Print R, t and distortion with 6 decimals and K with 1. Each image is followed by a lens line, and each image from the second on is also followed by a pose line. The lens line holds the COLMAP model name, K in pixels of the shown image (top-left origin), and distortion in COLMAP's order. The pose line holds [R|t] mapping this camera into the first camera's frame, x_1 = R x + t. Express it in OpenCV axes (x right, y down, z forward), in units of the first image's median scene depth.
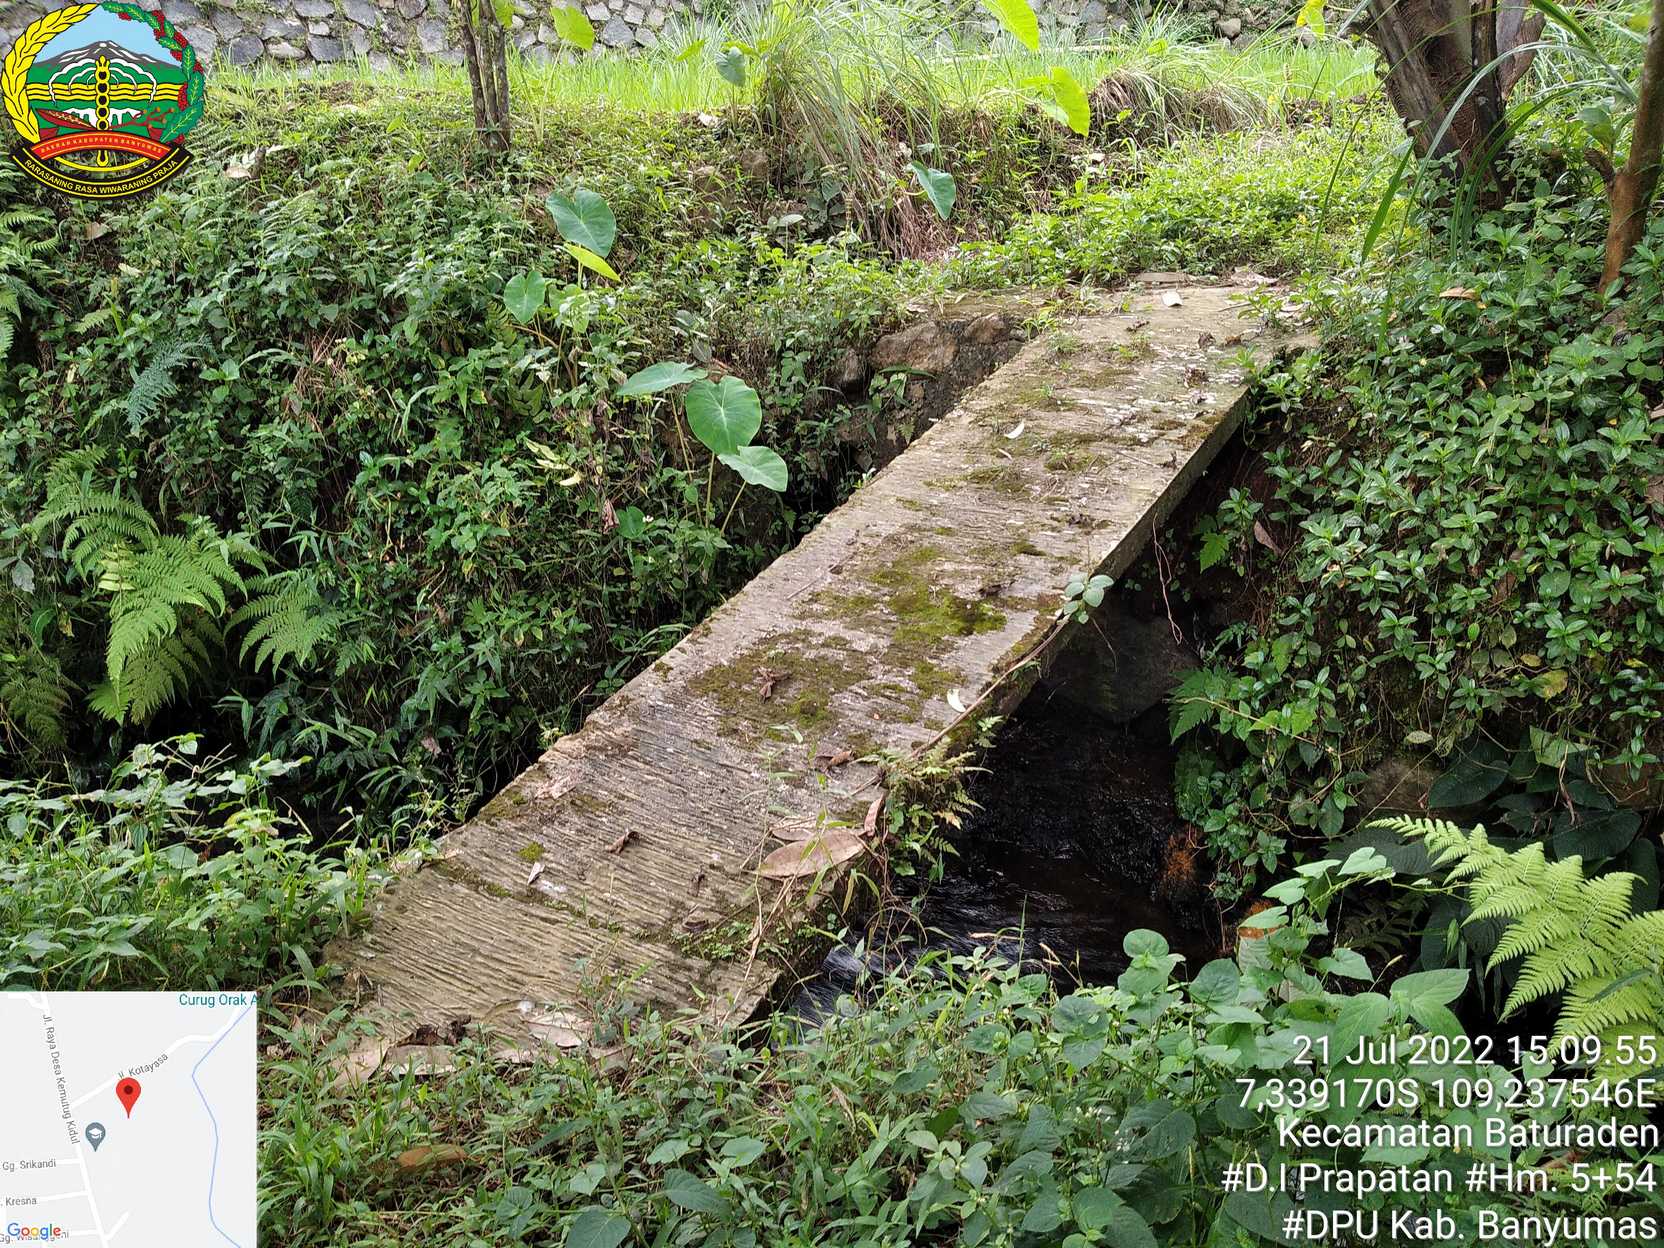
lens RADIAL K [[1430.1, 0, 719.1], [0, 1430.1, 620.0], [0, 0, 1]] dist [0.064869, -0.131232]
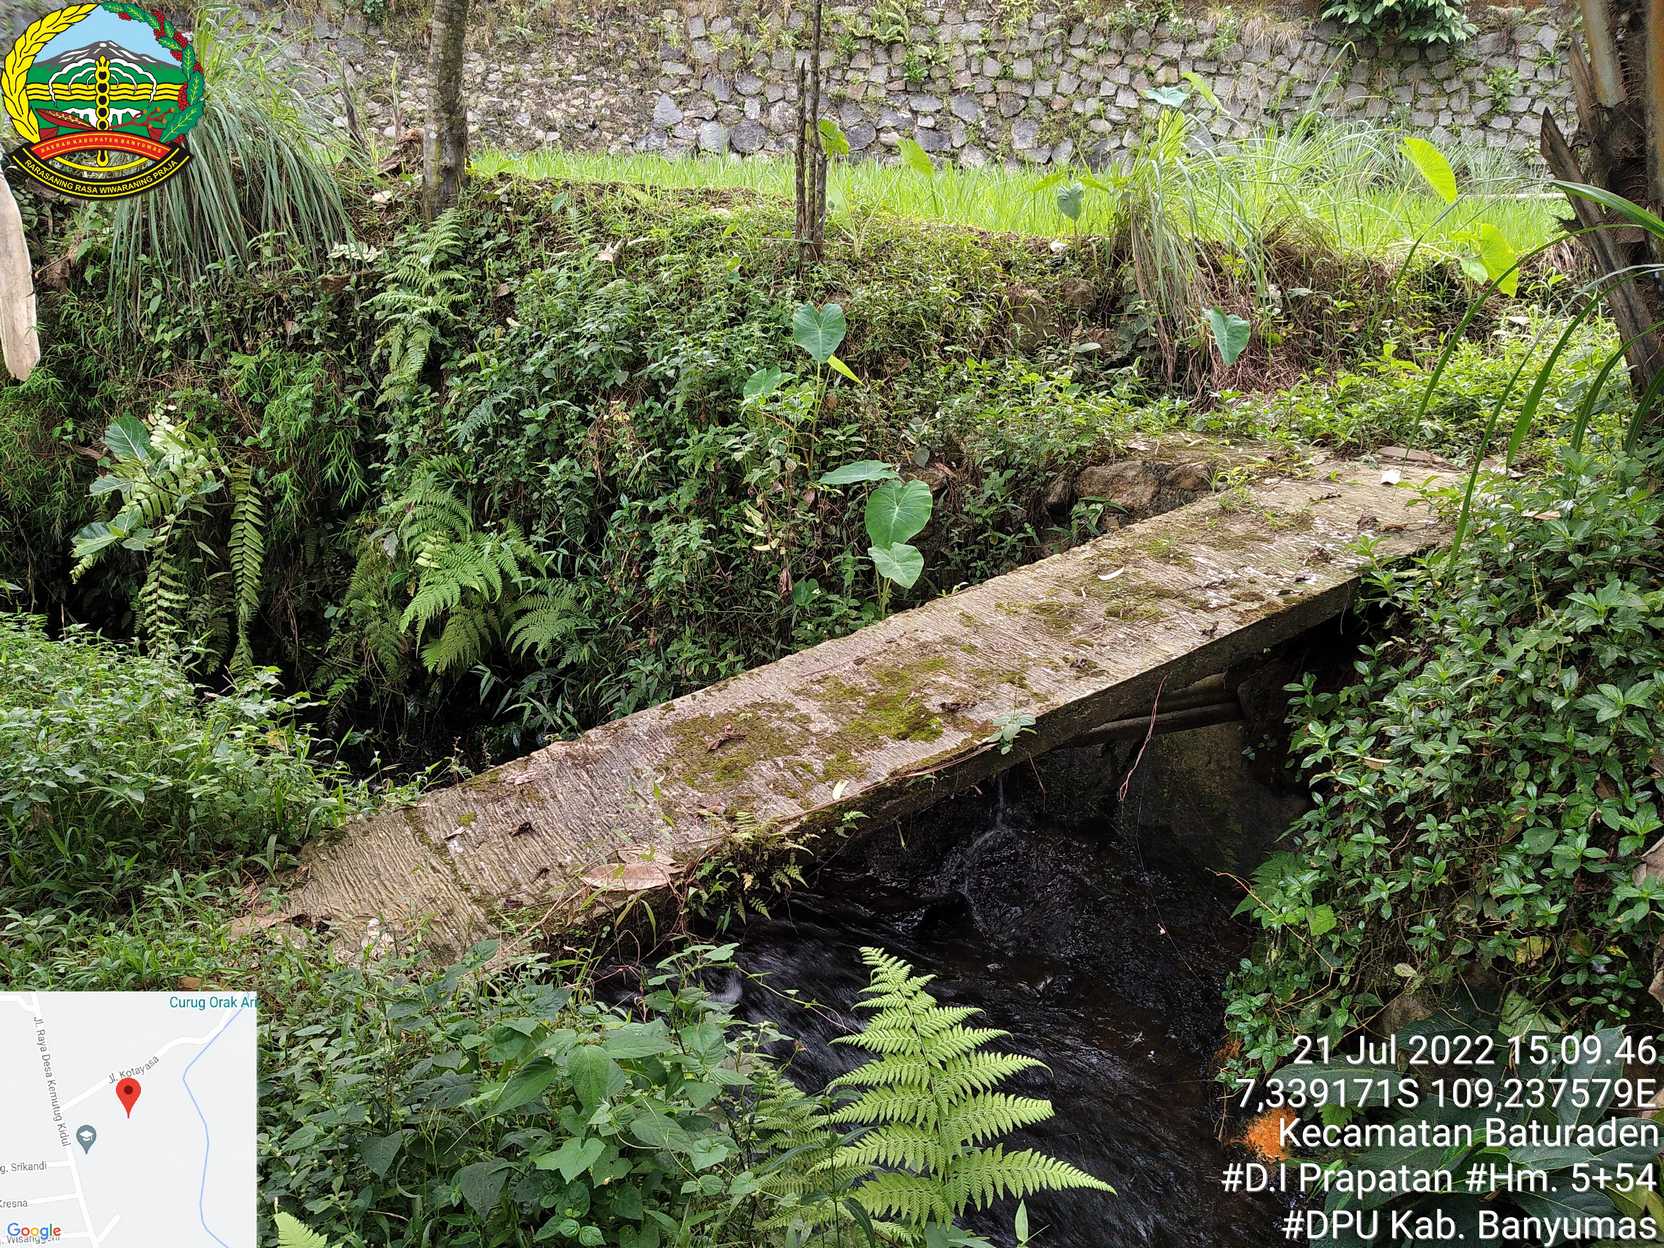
lens RADIAL K [[1419.4, 0, 822.6], [0, 1419.4, 627.0], [0, 0, 1]] dist [0.044517, -0.120115]
pose [[0.897025, 0.201309, -0.393474, 0.398752], [-0.215346, 0.976499, 0.008659, -0.053162], [0.385970, 0.076965, 0.919295, -0.028929]]
